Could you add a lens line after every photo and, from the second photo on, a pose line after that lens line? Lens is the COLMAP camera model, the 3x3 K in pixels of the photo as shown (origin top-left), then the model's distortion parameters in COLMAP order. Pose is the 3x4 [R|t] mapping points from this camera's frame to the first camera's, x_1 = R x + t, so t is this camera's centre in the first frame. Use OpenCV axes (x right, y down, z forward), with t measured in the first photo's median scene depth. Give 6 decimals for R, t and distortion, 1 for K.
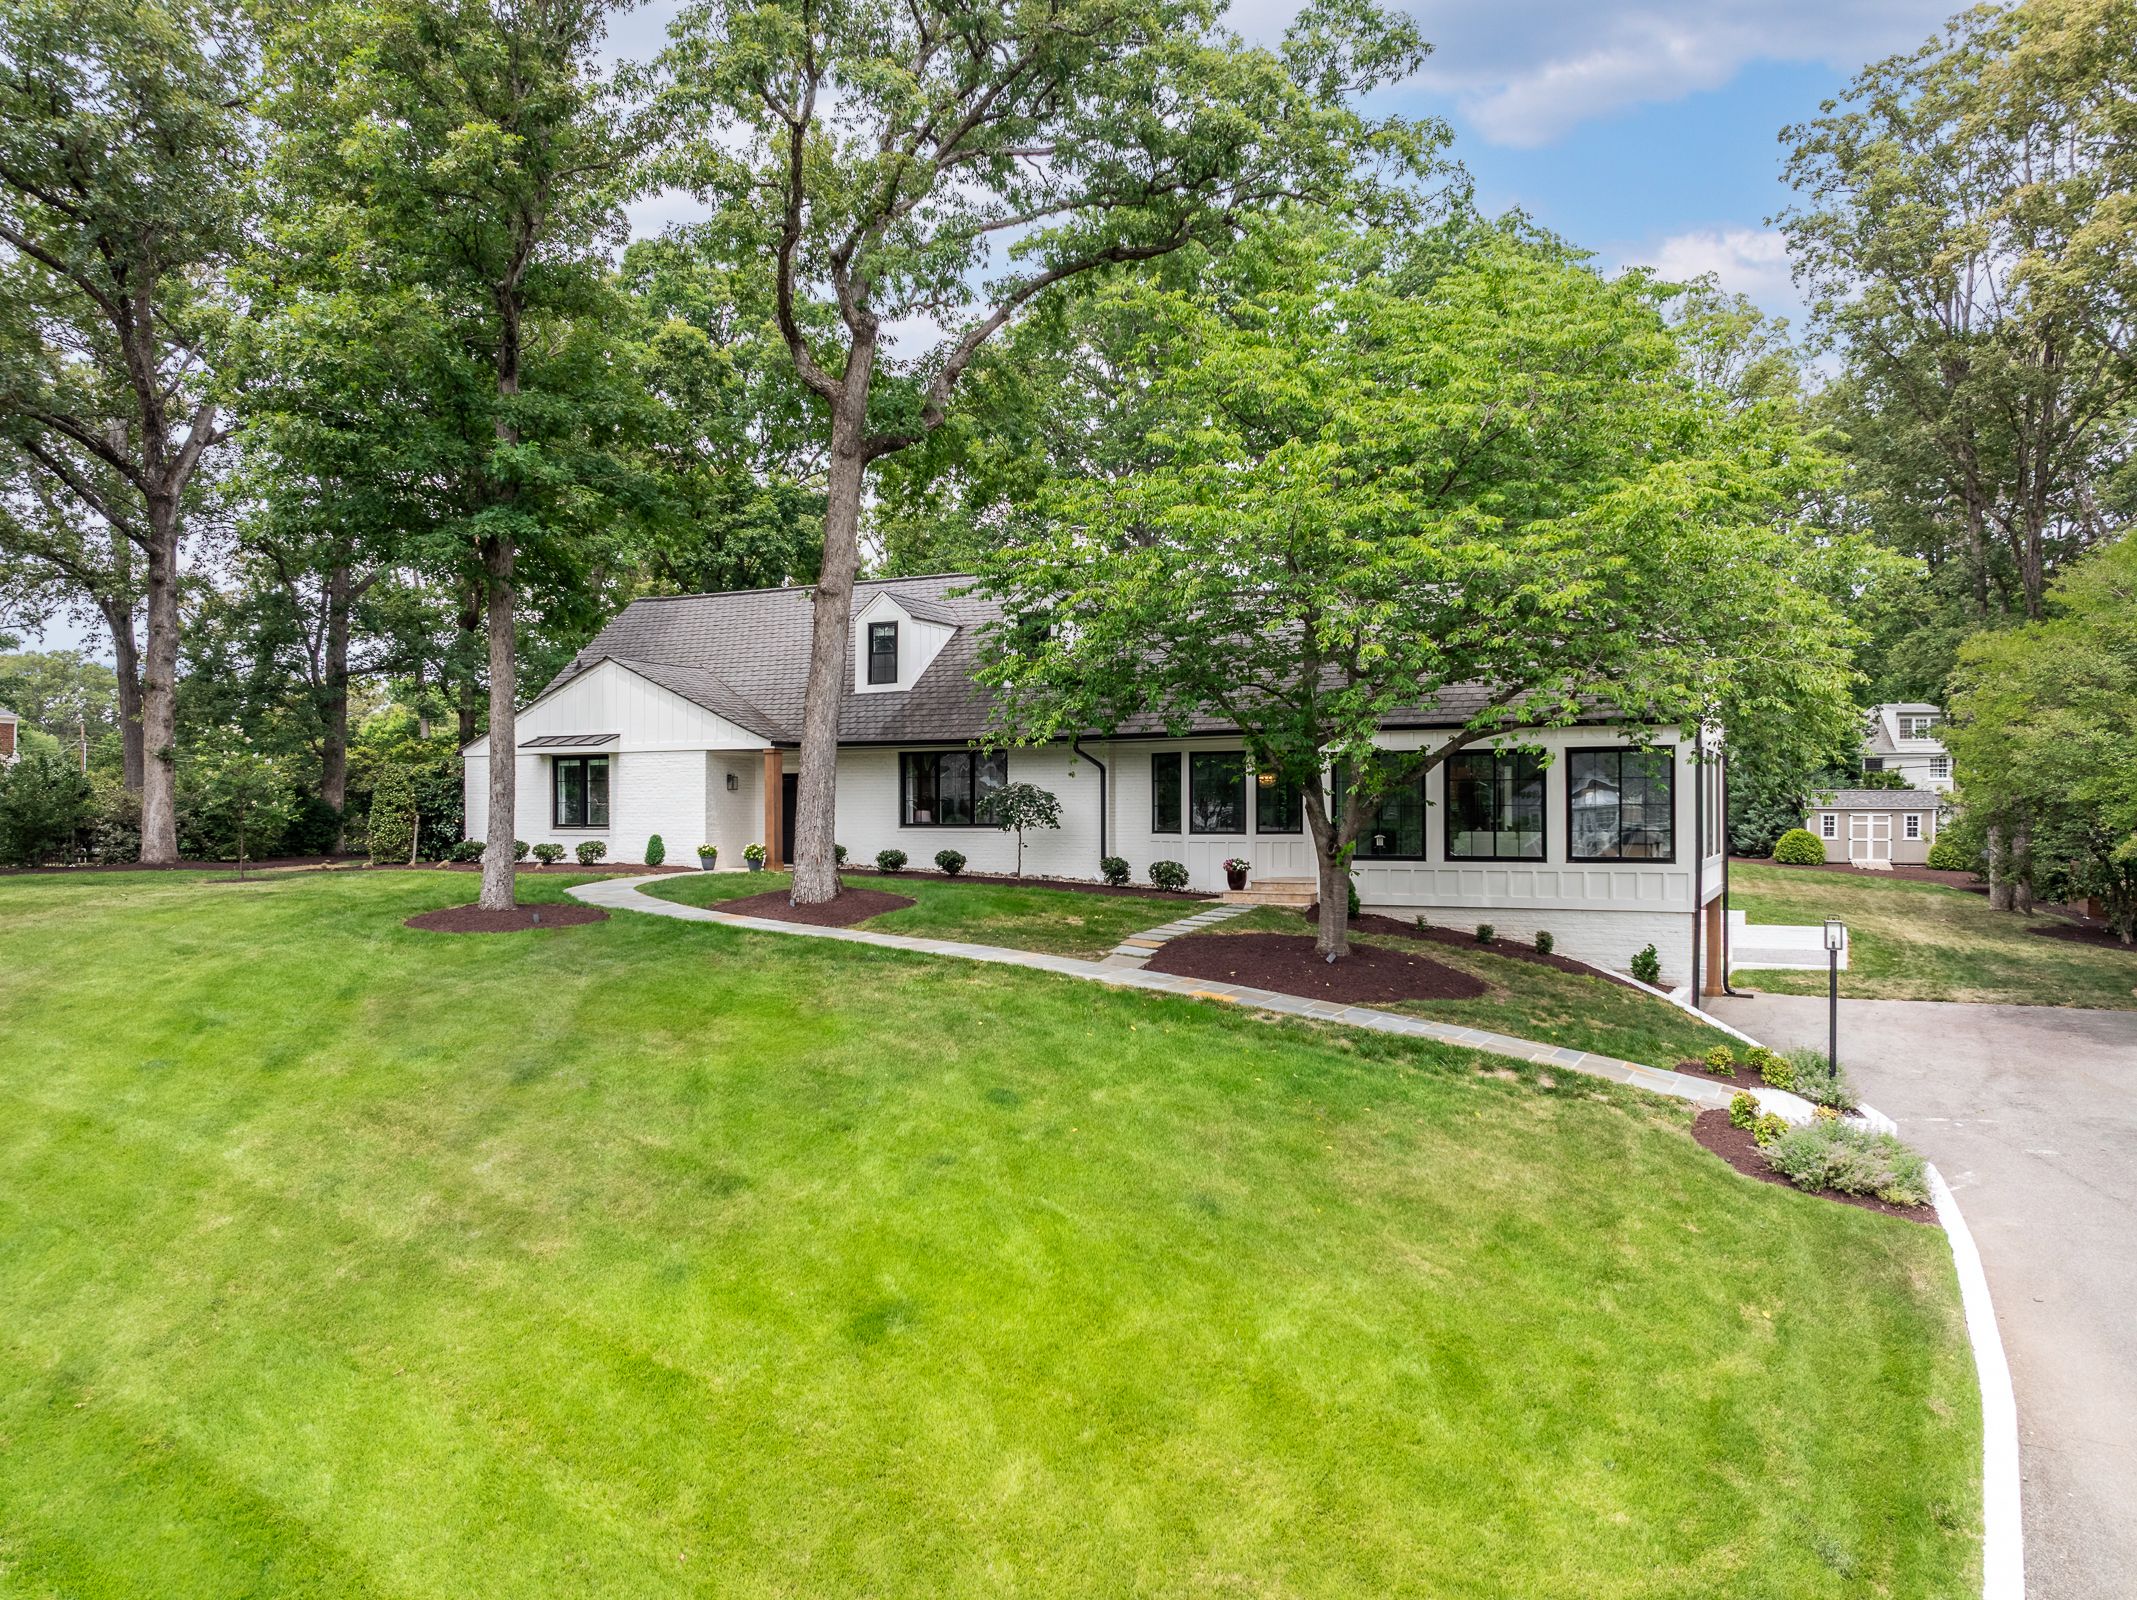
lens RADIAL K [[1506.8, 0, 1089.0], [0, 1506.8, 791.8], [0, 0, 1]] dist [-0.040828, -0.000550]
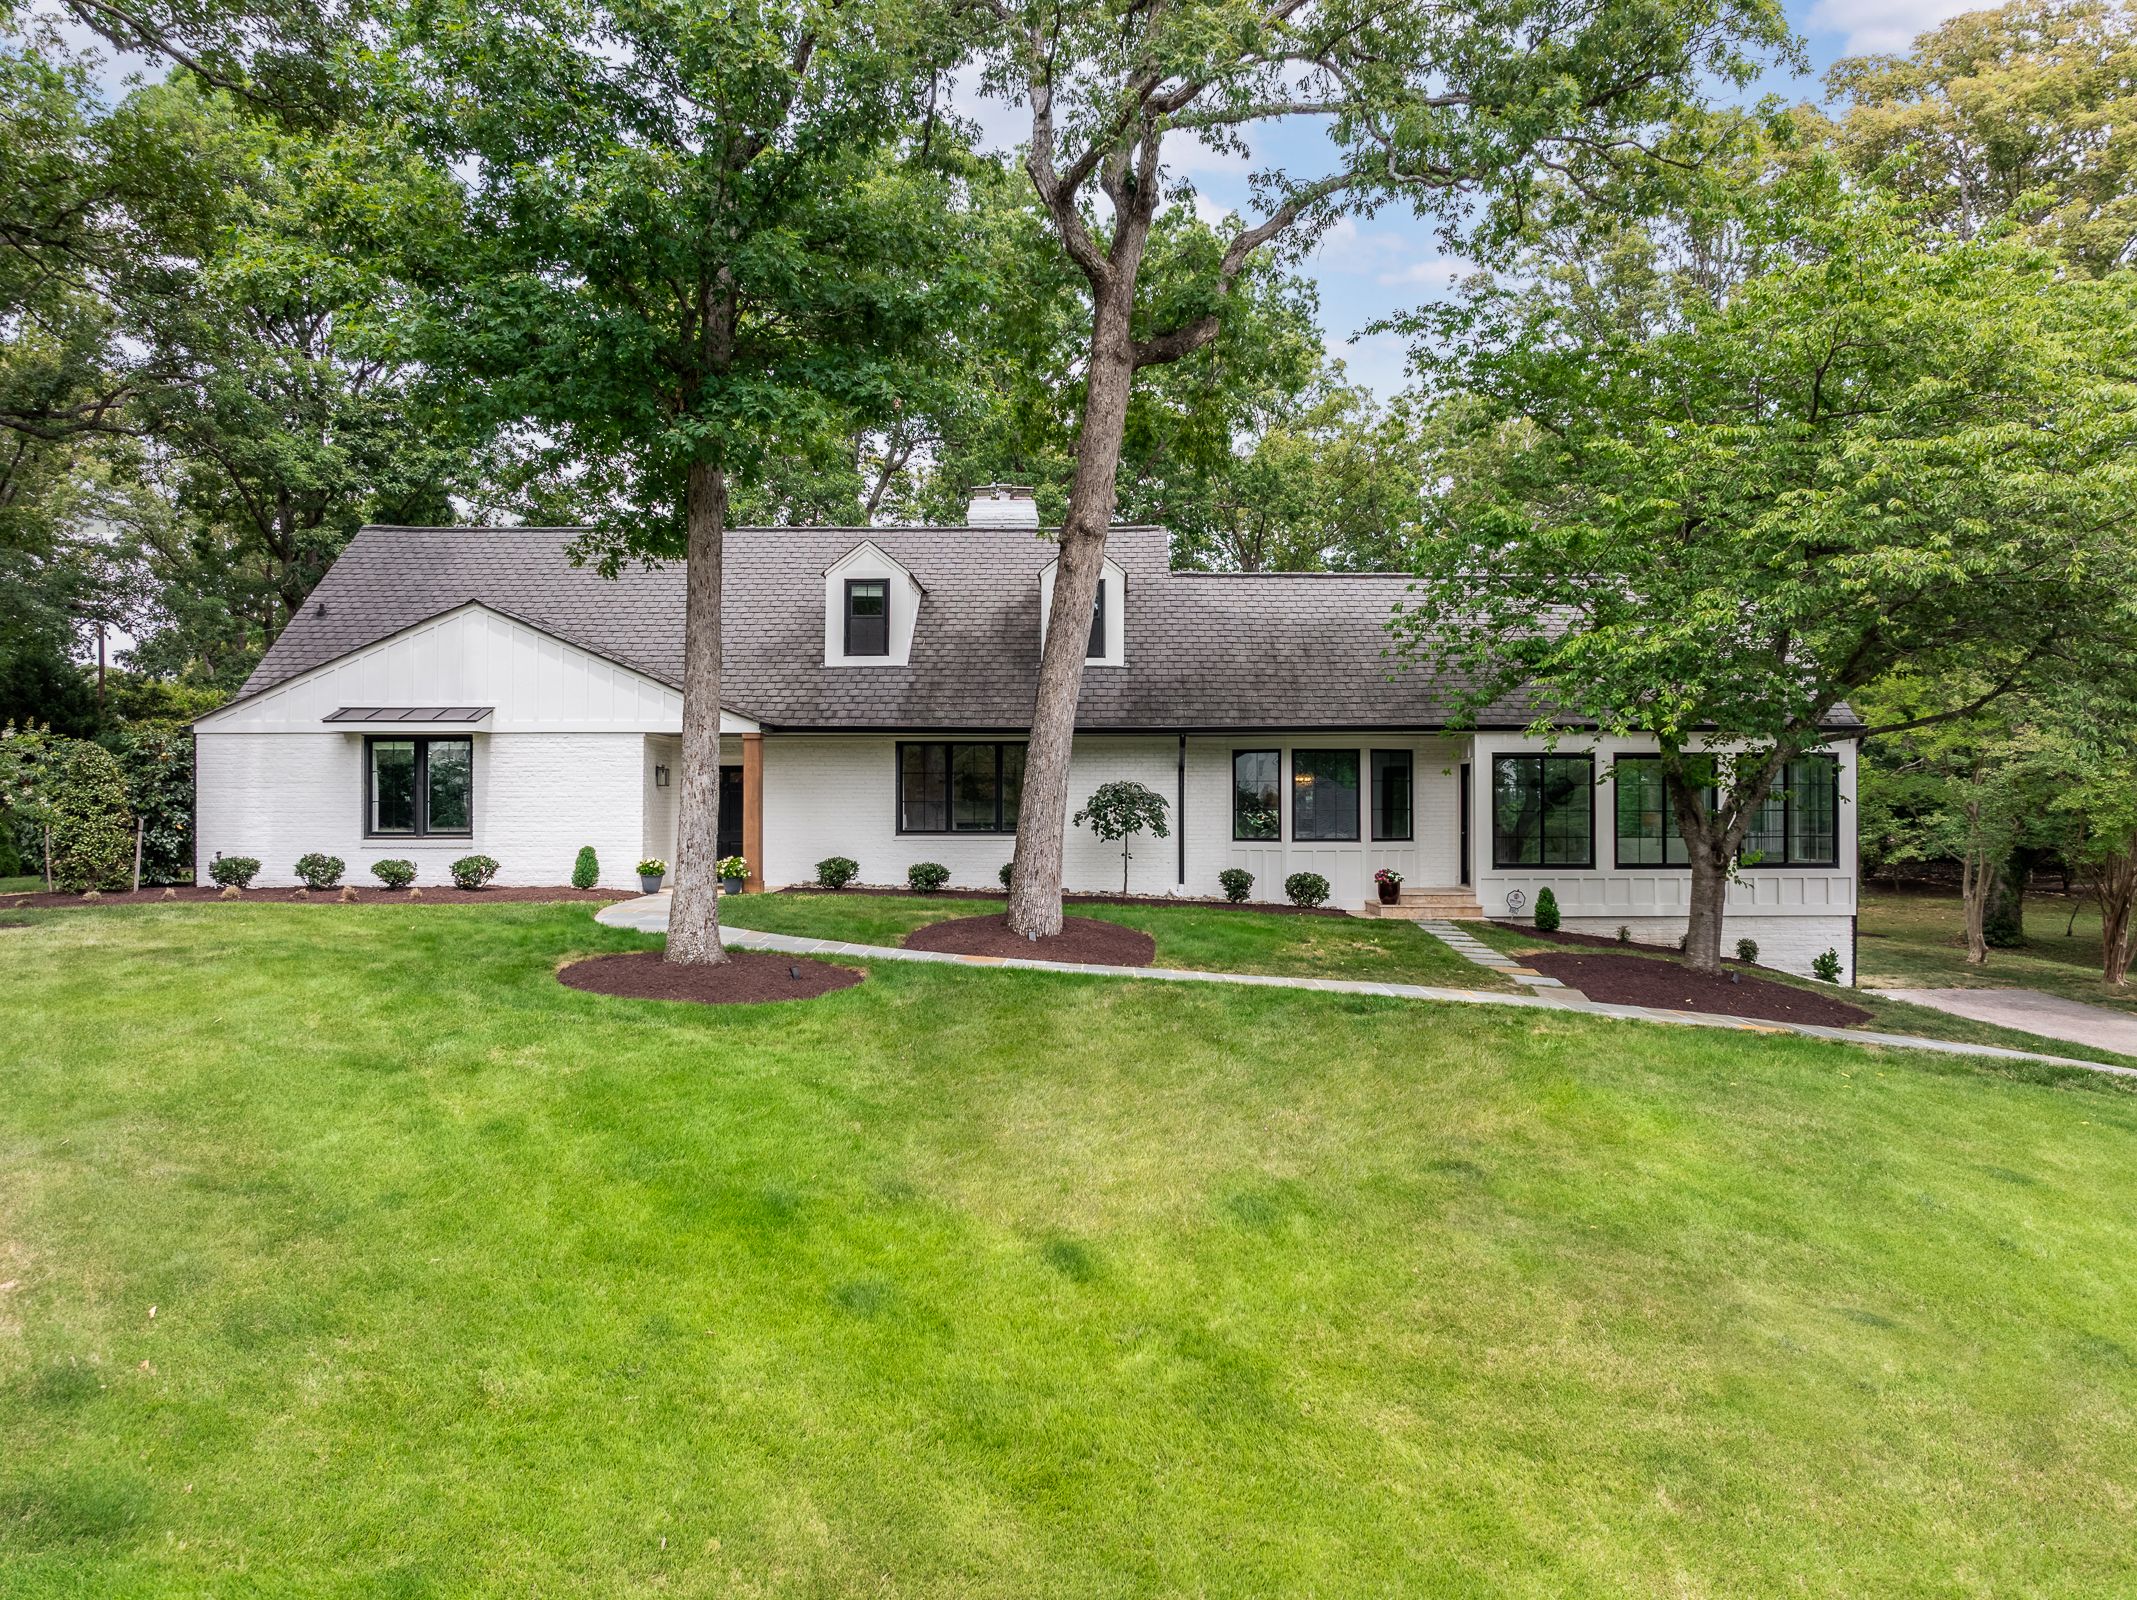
lens RADIAL K [[1506.8, 0, 1089.0], [0, 1506.8, 791.8], [0, 0, 1]] dist [-0.040828, -0.000550]
pose [[0.897490, 0.008339, 0.440955, -0.383631], [-0.009024, 0.999959, -0.000544, 0.000017], [-0.440941, -0.003491, 0.897529, 0.228591]]
